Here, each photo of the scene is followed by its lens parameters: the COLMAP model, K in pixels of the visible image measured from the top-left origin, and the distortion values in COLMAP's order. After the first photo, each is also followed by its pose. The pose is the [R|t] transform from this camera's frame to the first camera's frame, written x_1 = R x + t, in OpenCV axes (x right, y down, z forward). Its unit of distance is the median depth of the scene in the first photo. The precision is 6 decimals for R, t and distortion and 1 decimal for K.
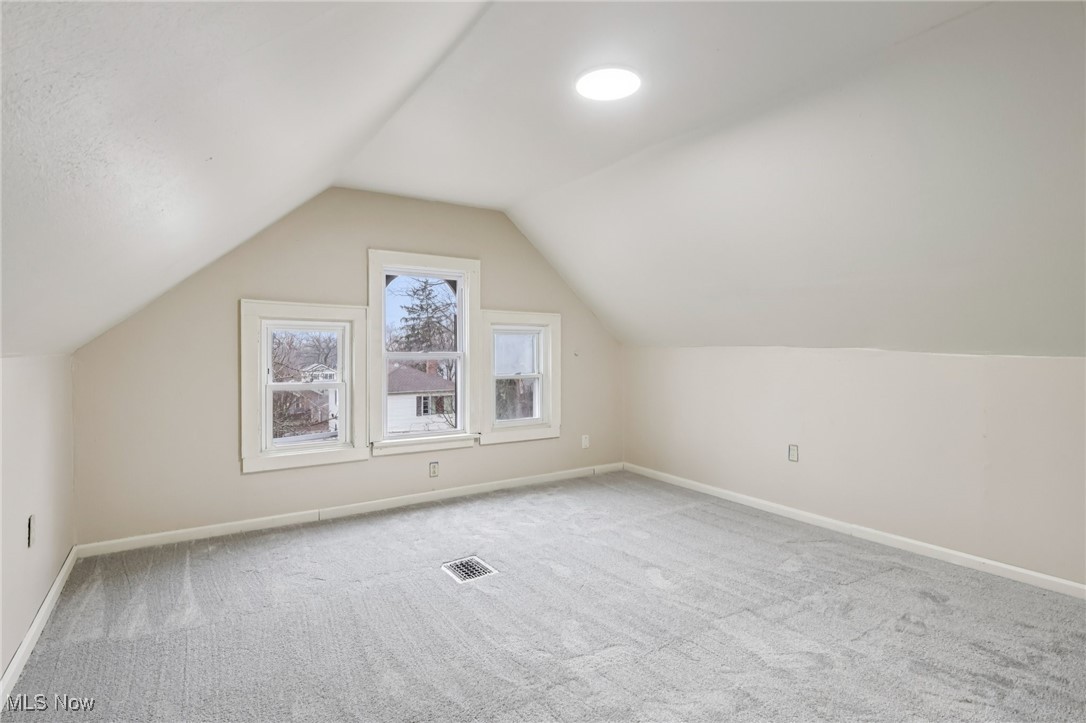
lens RADIAL K [[552.8, 0, 540.9], [0, 552.8, 359.3], [0, 0, 1]] dist [0.002934, 0.000357]
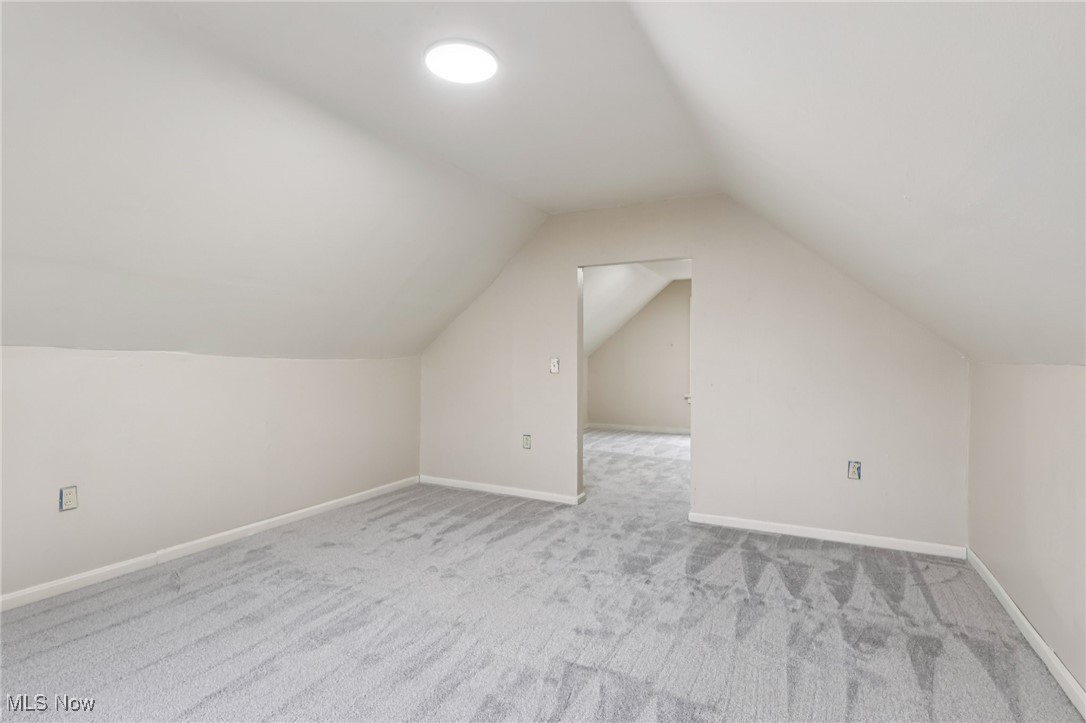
lens RADIAL K [[552.8, 0, 540.3], [0, 552.8, 357.6], [0, 0, 1]] dist [0.002934, 0.000357]
pose [[-0.508606, -0.007636, 0.860965, -0.575471], [0.001605, 0.999951, 0.009816, -0.020267], [-0.860998, 0.006374, -0.508569, 1.058926]]
